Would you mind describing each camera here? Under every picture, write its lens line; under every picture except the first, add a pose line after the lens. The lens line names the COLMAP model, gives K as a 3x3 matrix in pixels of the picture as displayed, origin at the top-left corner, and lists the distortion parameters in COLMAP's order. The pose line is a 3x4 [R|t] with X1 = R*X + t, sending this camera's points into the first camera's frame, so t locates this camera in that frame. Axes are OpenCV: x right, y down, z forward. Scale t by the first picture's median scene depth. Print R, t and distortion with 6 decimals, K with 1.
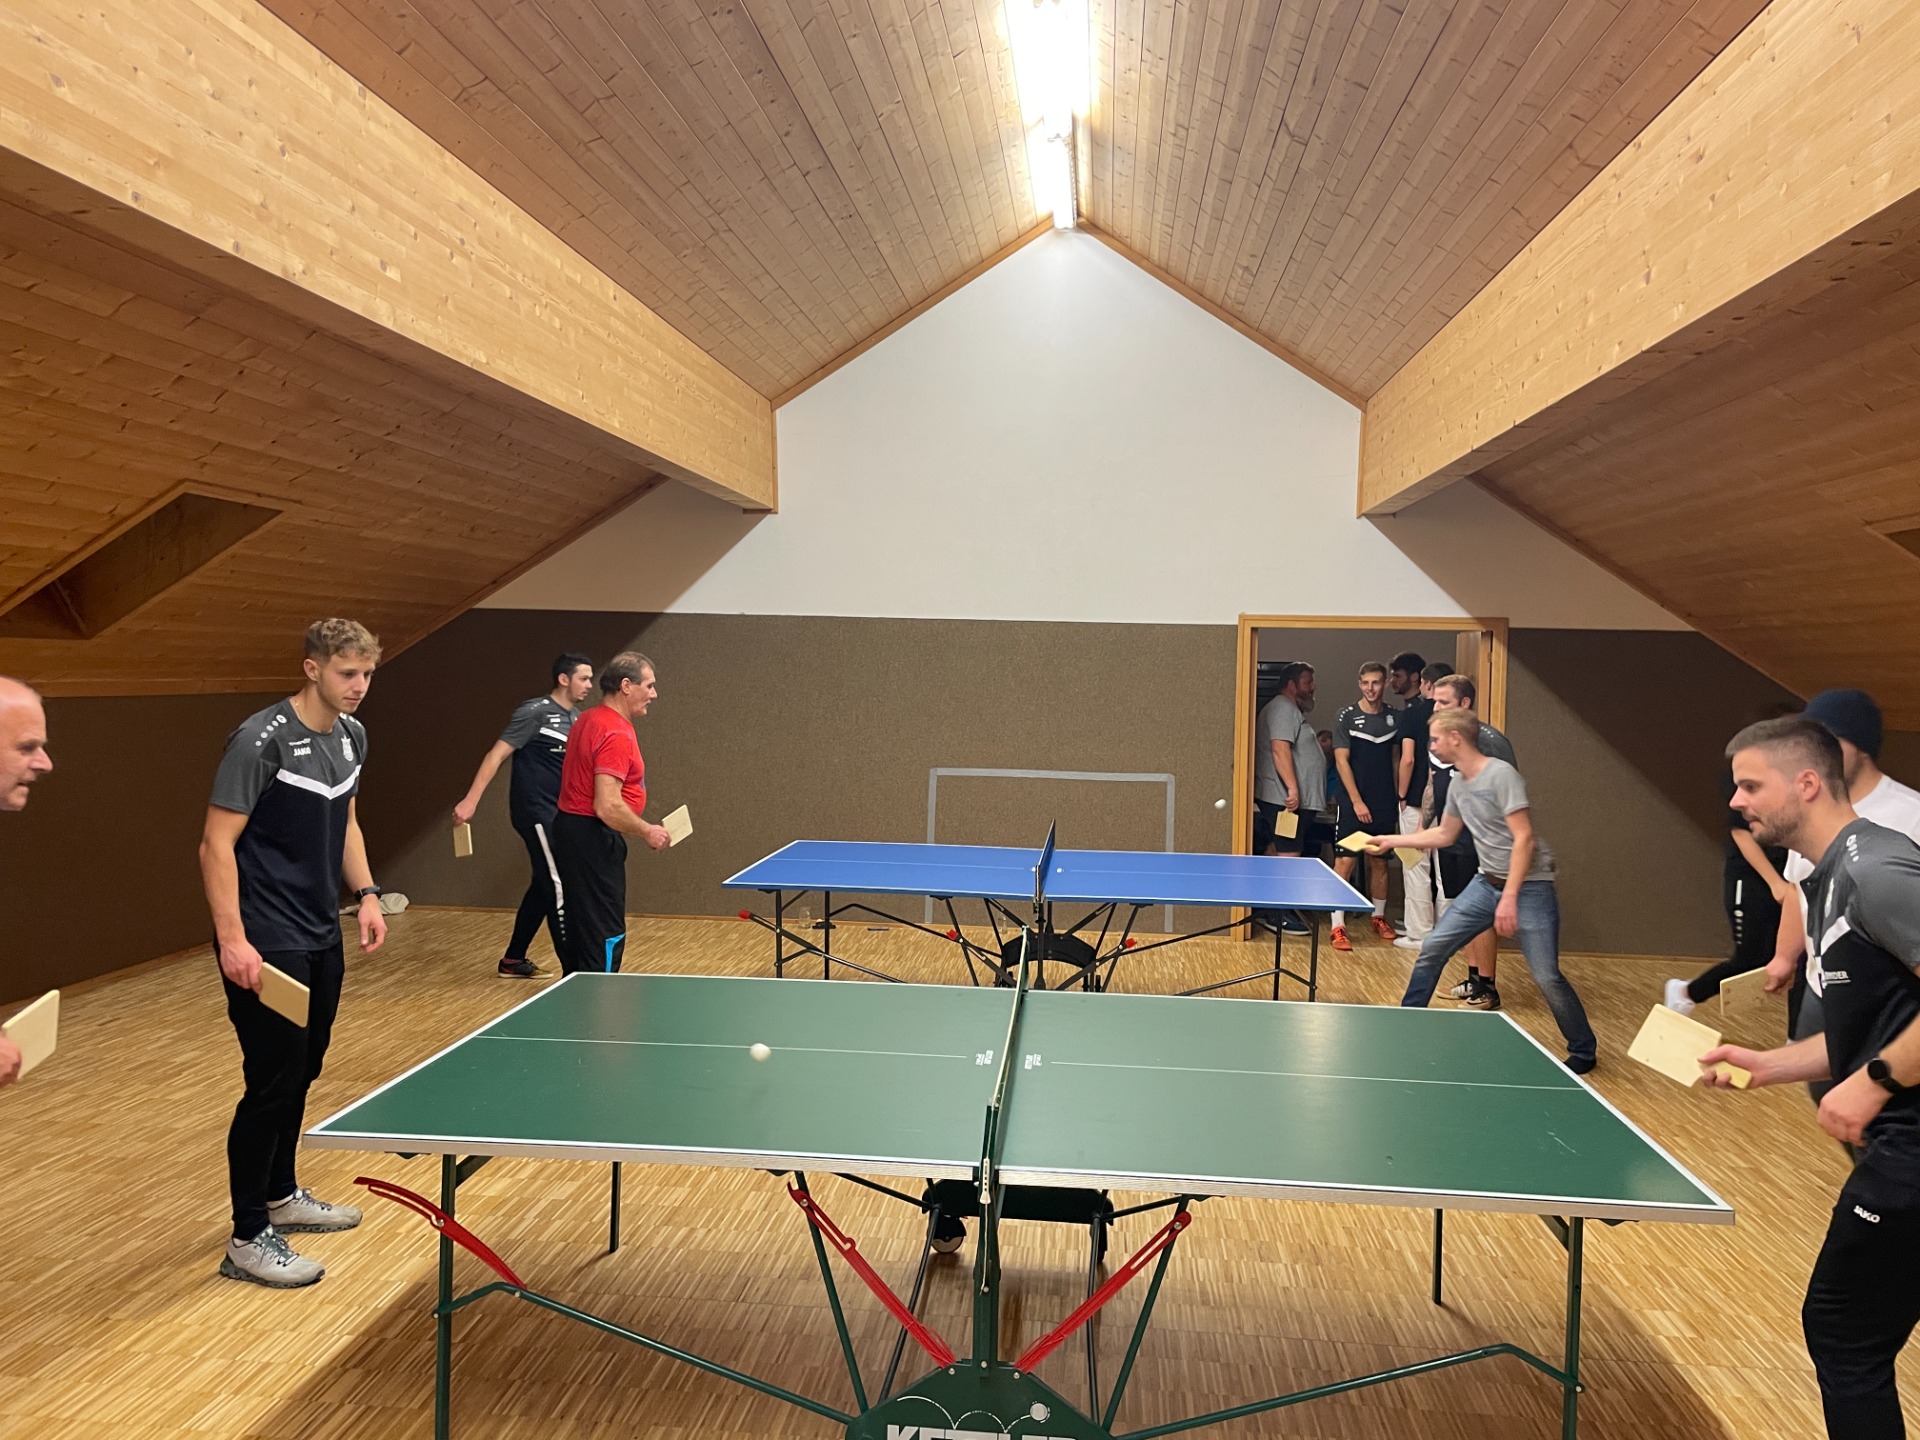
lens RADIAL K [[1461.7, 0, 960.1], [0, 1461.7, 706.1], [0, 0, 1]] dist [0.085363, -0.106222]
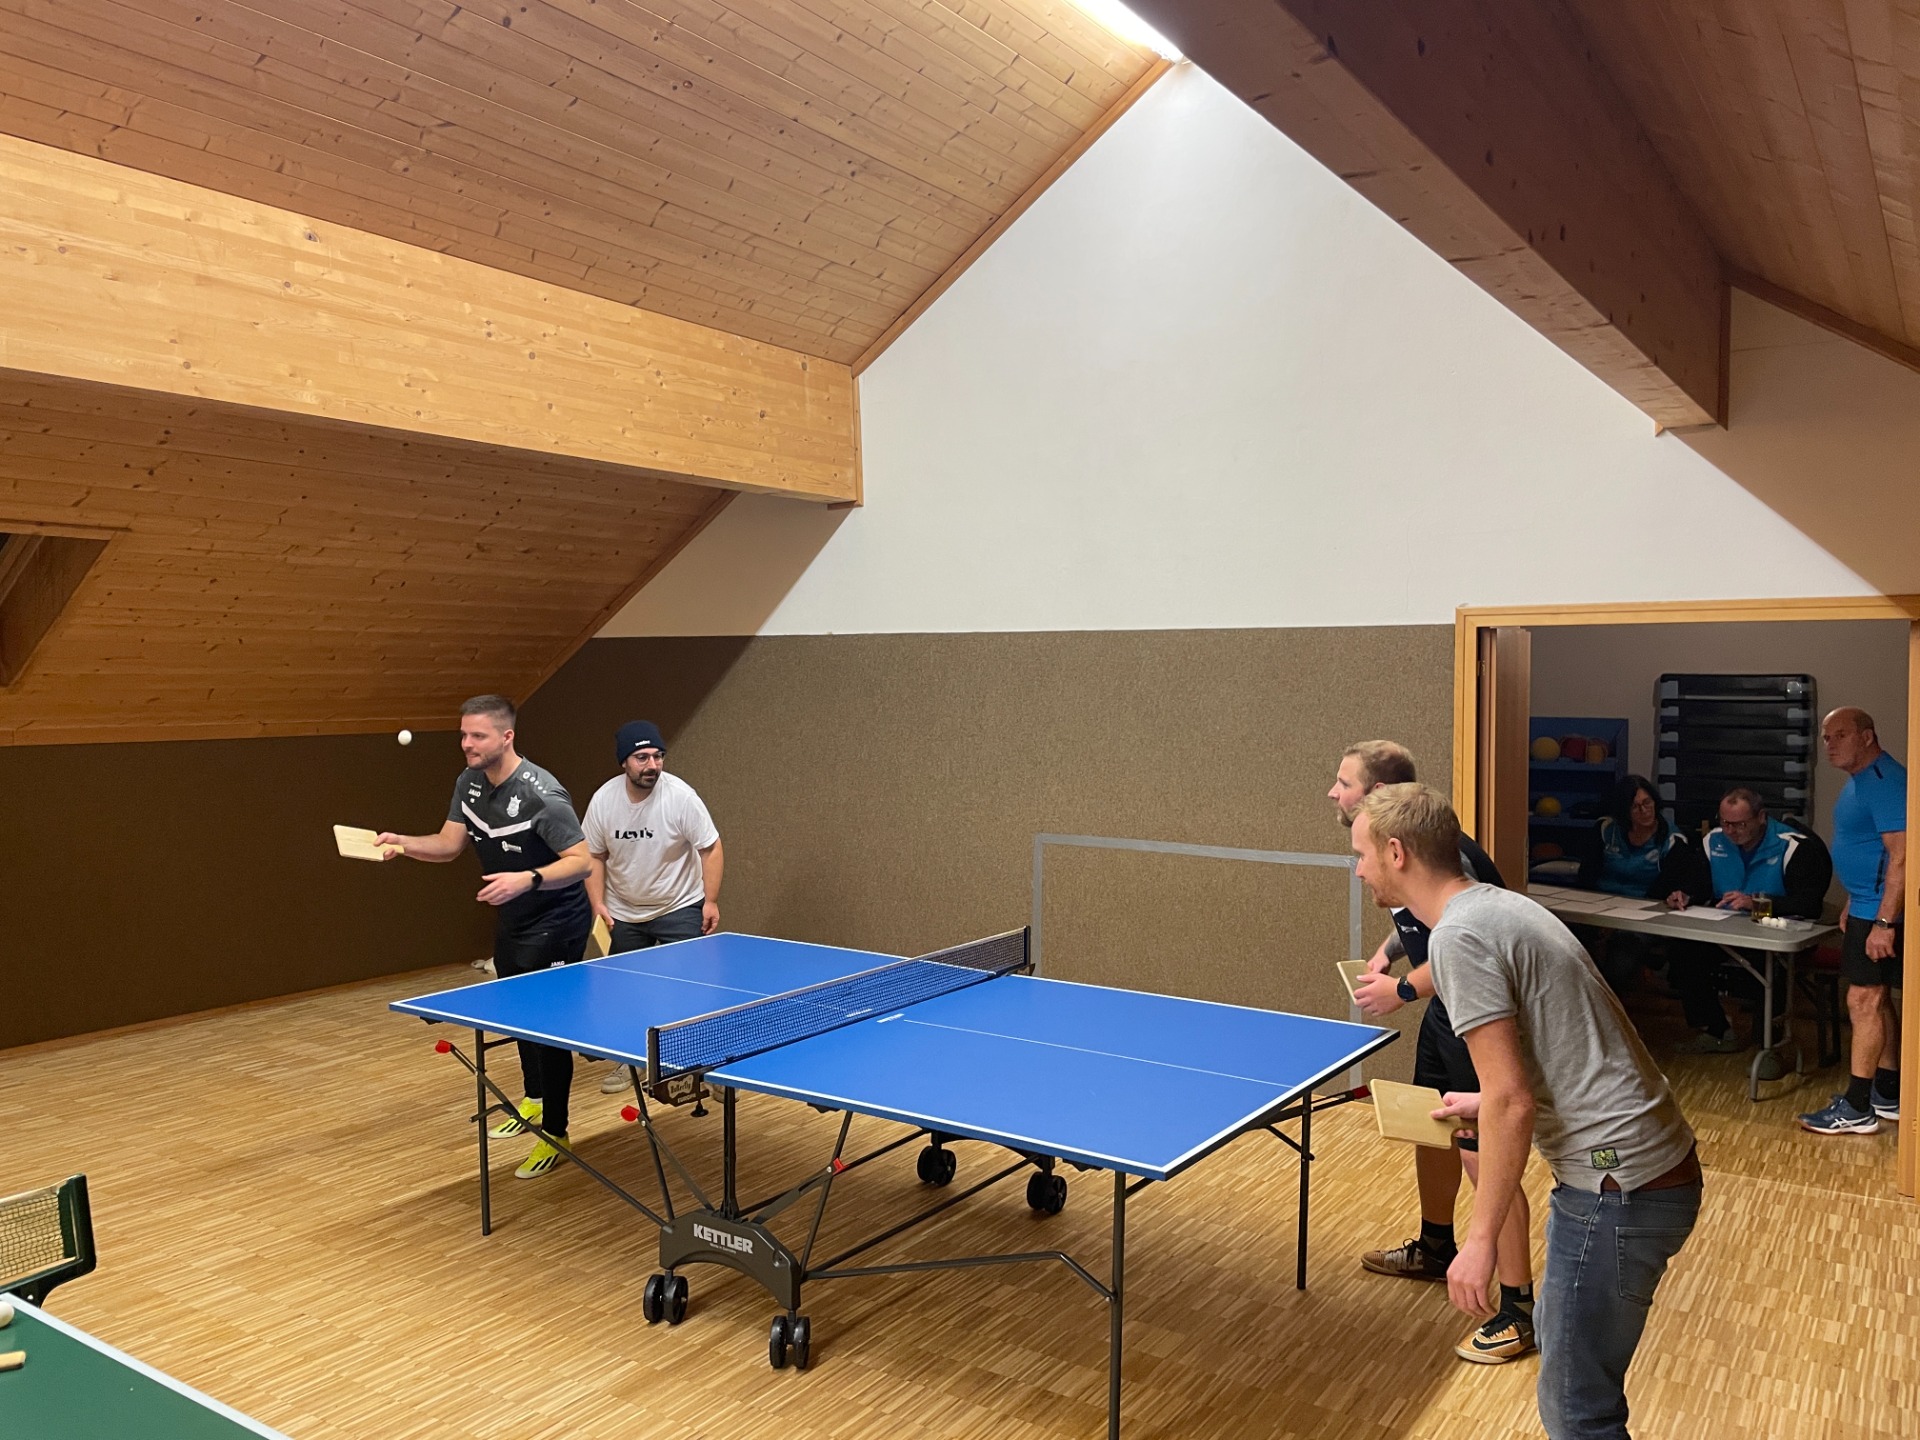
lens RADIAL K [[1461.7, 0, 931.6], [0, 1461.7, 705.8], [0, 0, 1]] dist [0.085363, -0.106222]
pose [[0.871538, -0.010832, -0.490208, 0.418454], [0.004304, 0.999886, -0.014442, -0.016615], [0.490309, 0.010477, 0.871486, 0.462450]]
